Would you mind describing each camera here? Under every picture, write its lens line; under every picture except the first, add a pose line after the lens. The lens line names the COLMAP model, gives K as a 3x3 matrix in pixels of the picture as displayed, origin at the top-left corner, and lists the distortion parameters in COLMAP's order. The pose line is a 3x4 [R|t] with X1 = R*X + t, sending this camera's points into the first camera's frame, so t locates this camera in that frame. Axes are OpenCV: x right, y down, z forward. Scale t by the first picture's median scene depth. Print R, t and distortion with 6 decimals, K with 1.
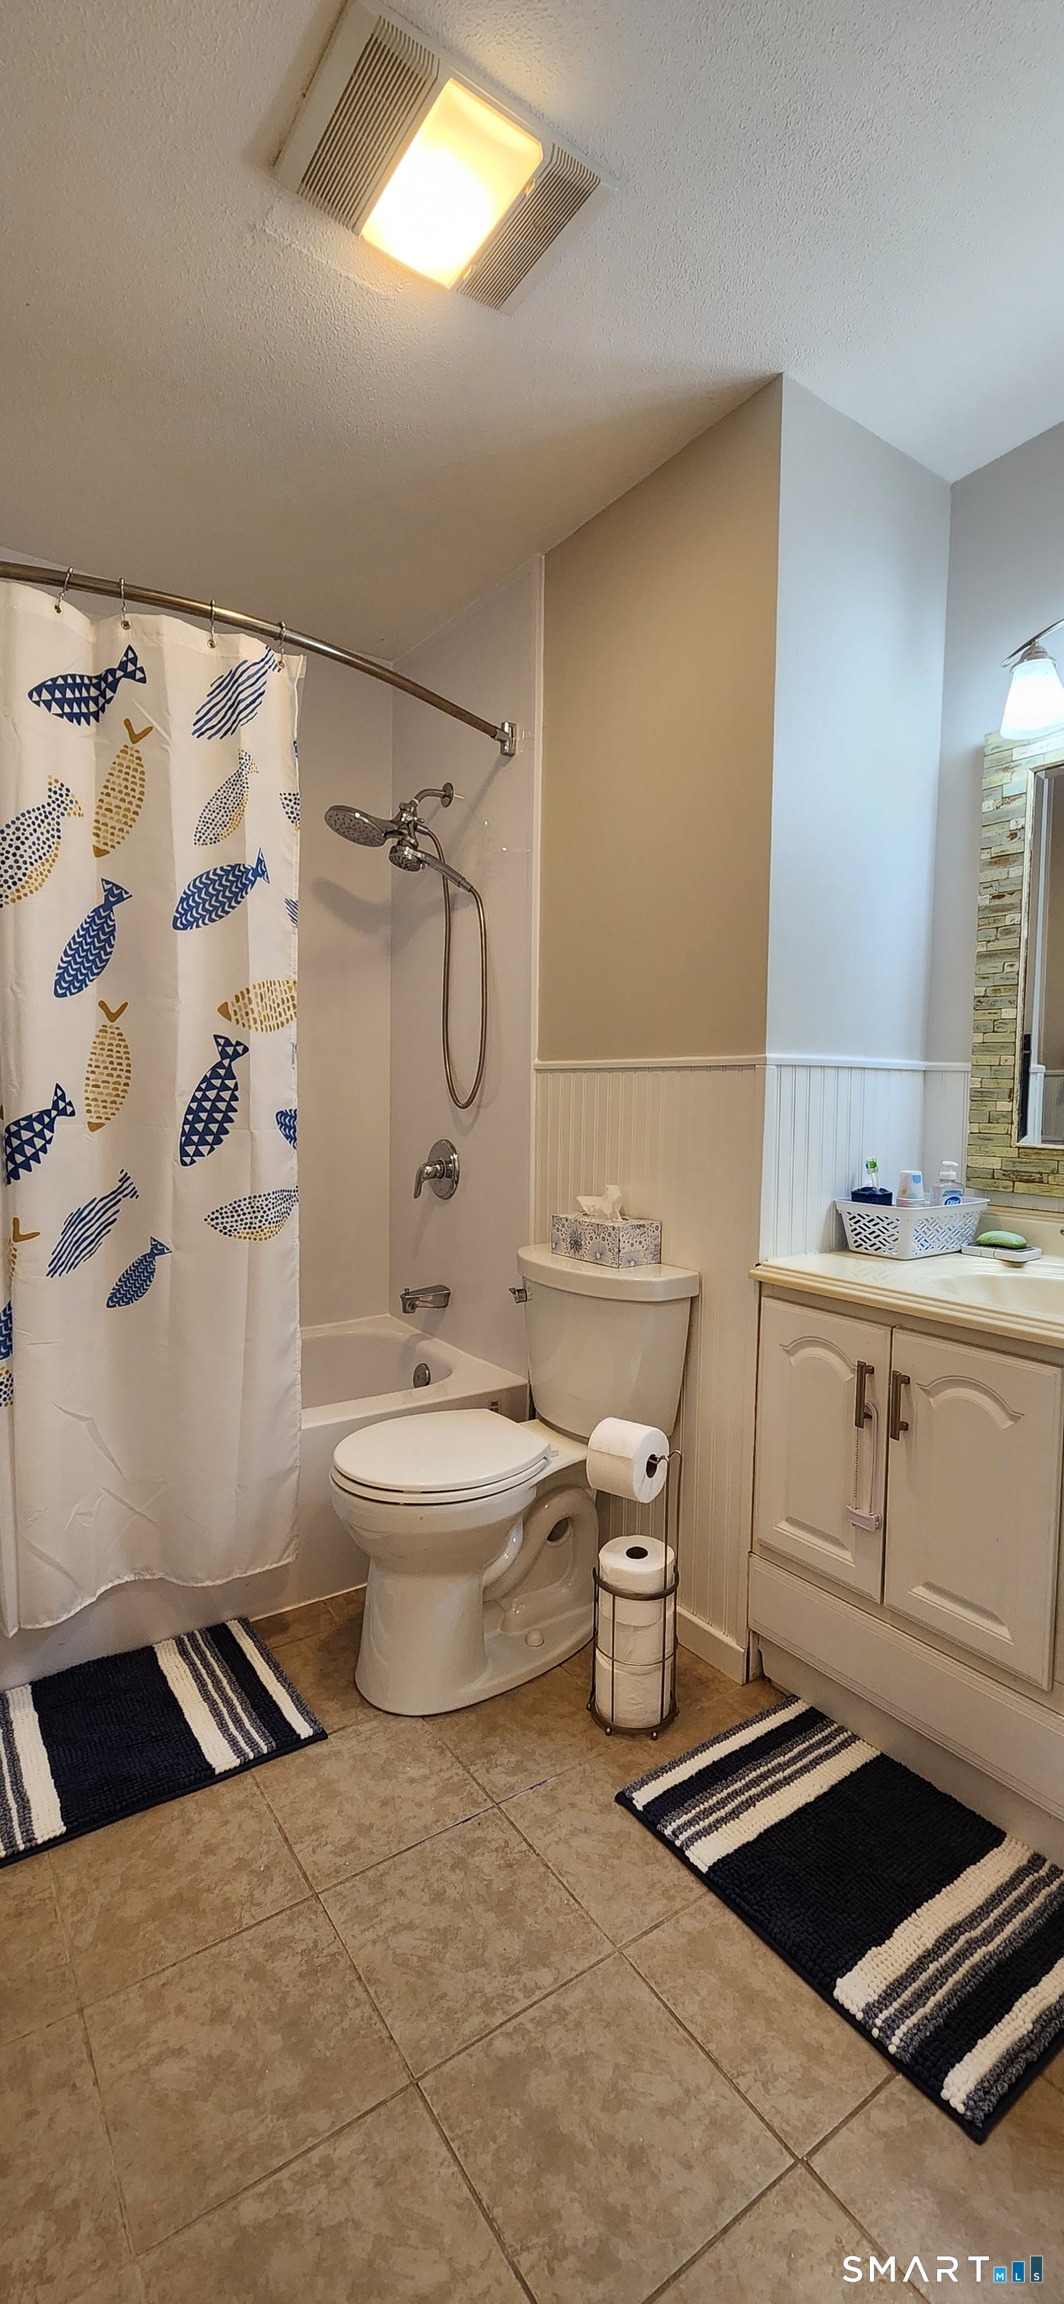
lens RADIAL K [[945.8, 0, 542.3], [0, 945.8, 1146.8], [0, 0, 1]] dist [-0.000103, 0.000396]
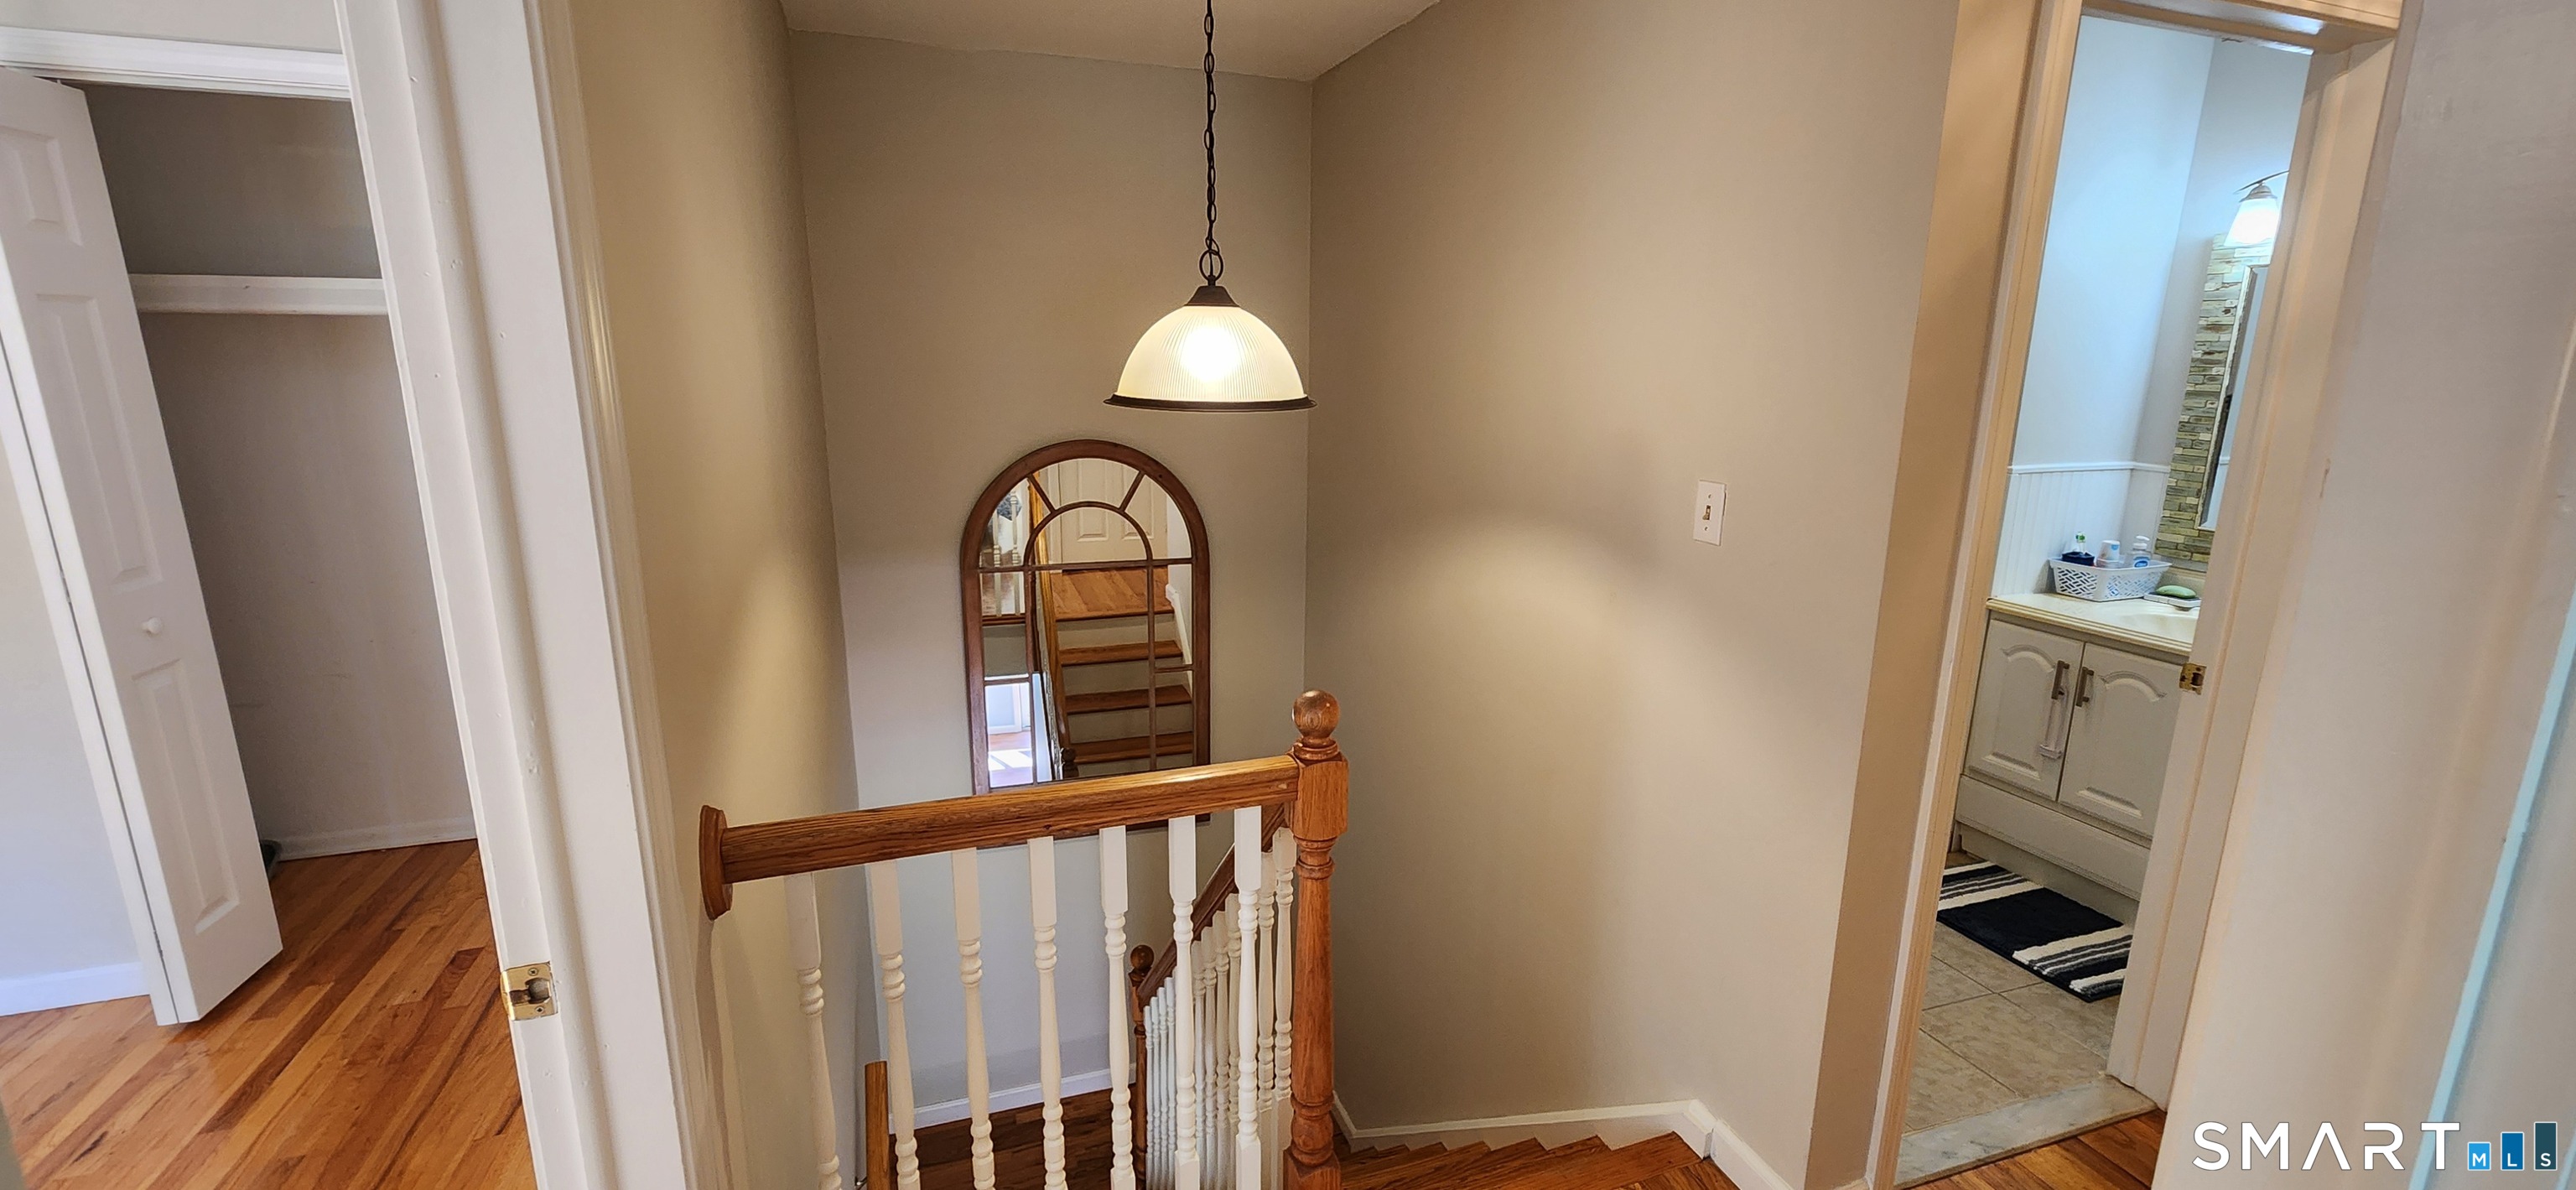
lens RADIAL K [[1059.7, 0, 1280.3], [0, 1059.7, 591.8], [0, 0, 1]] dist [0.008724, -0.008621]
pose [[0.958639, 0.057200, -0.278816, -0.400545], [-0.012850, 0.987297, 0.158368, -0.148387], [0.284333, -0.148235, 0.947196, -0.984582]]
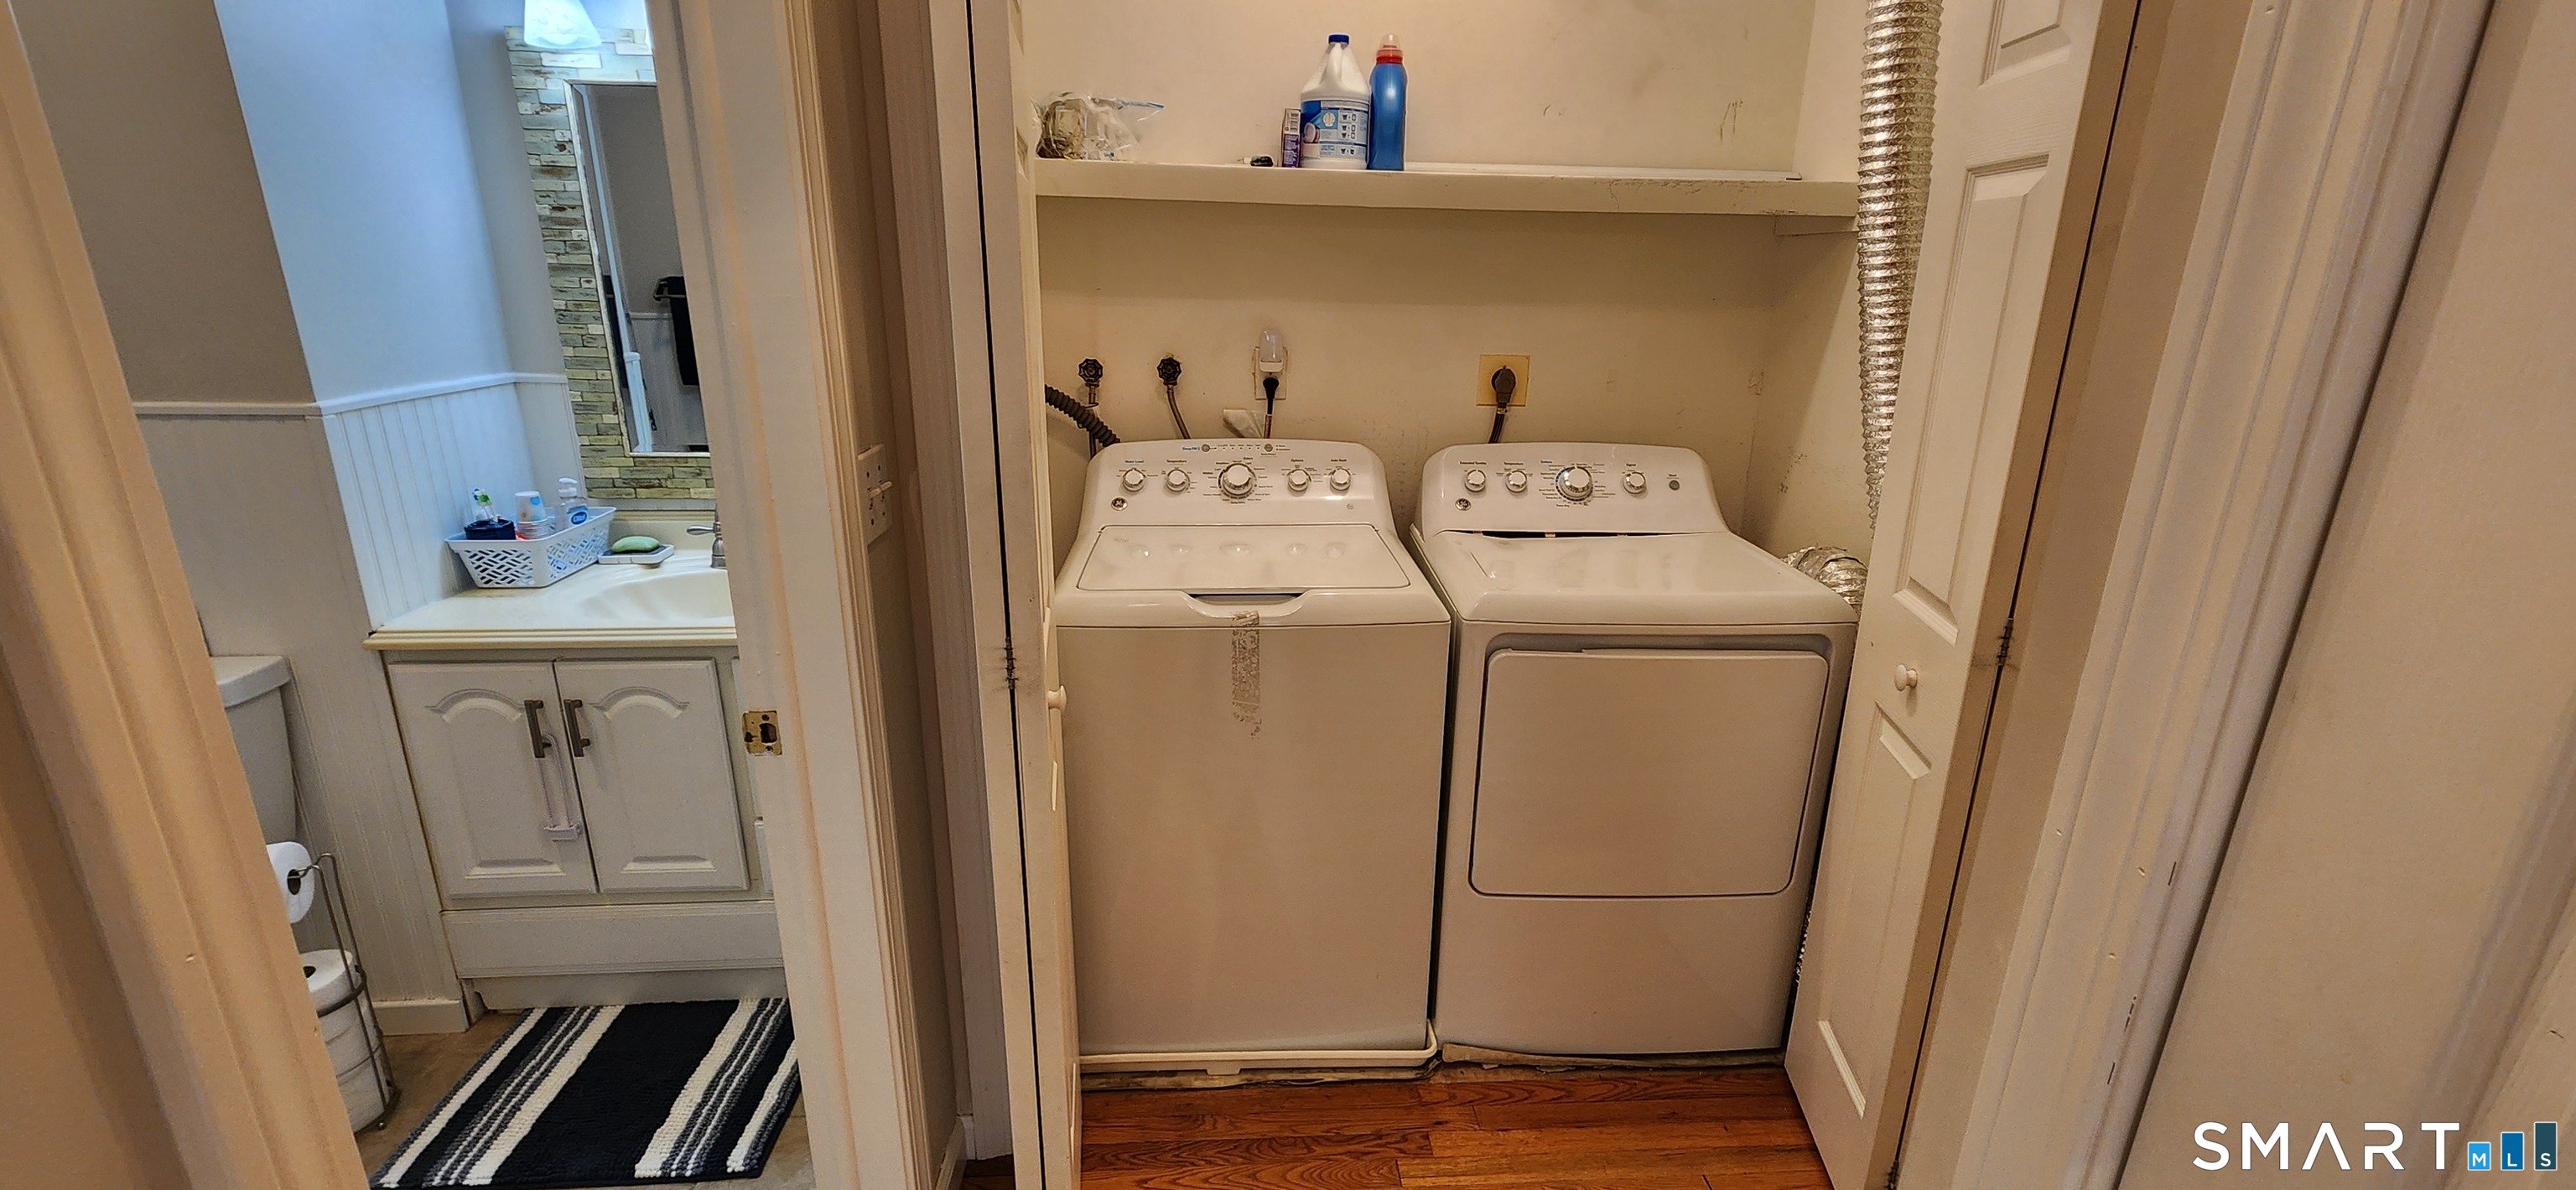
lens RADIAL K [[1057.5, 0, 1284.7], [0, 1057.5, 587.7], [0, 0, 1]] dist [-0.000103, 0.000396]
pose [[0.519824, -0.253925, 0.815662, -0.134187], [0.045024, 0.961619, 0.270669, -0.151065], [-0.853086, -0.103976, 0.511306, -0.271141]]
